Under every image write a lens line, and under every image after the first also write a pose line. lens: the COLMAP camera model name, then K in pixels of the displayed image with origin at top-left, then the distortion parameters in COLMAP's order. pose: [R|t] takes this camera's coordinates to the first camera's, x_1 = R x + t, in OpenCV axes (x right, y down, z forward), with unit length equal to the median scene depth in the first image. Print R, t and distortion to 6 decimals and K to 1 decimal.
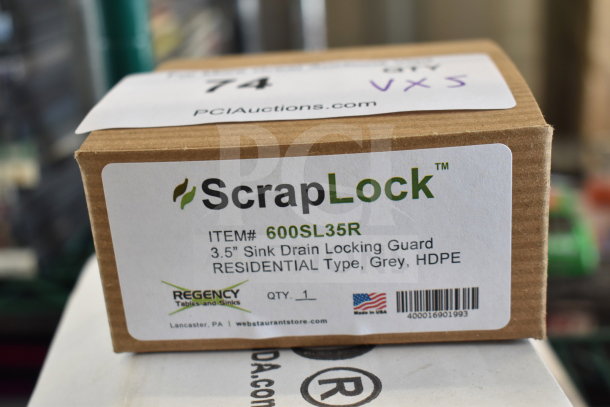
lens RADIAL K [[817.1, 0, 302.4], [0, 817.1, 201.7], [0, 0, 1]] dist [-0.072552, 0.000000]
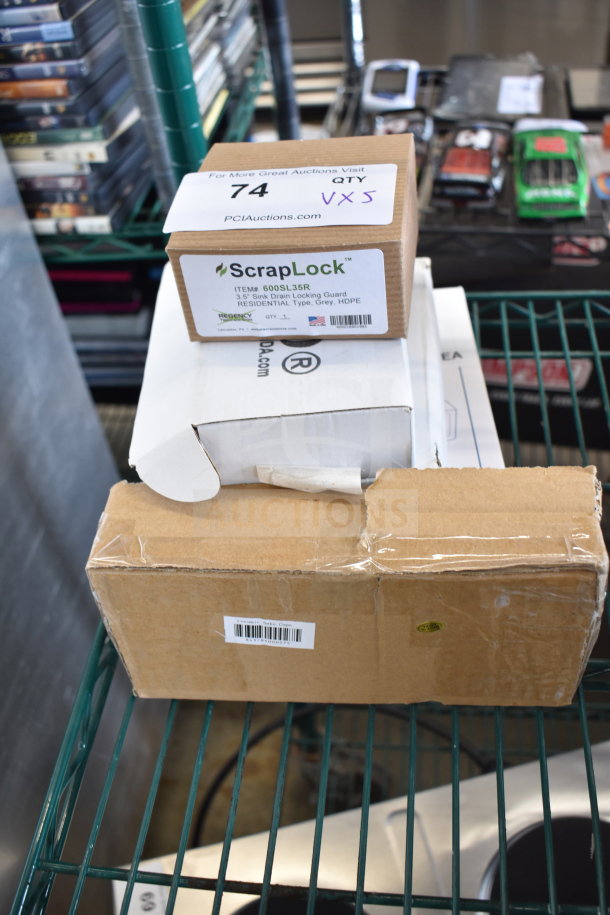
lens RADIAL K [[867.0, 0, 305.7], [0, 867.0, 457.5], [0, 0, 1]] dist [-0.117563, 0.000000]
pose [[0.997759, 0.012451, -0.065738, 0.203947], [0.015835, 0.910671, 0.412829, -0.455696], [0.065006, -0.412945, 0.908433, -1.083701]]
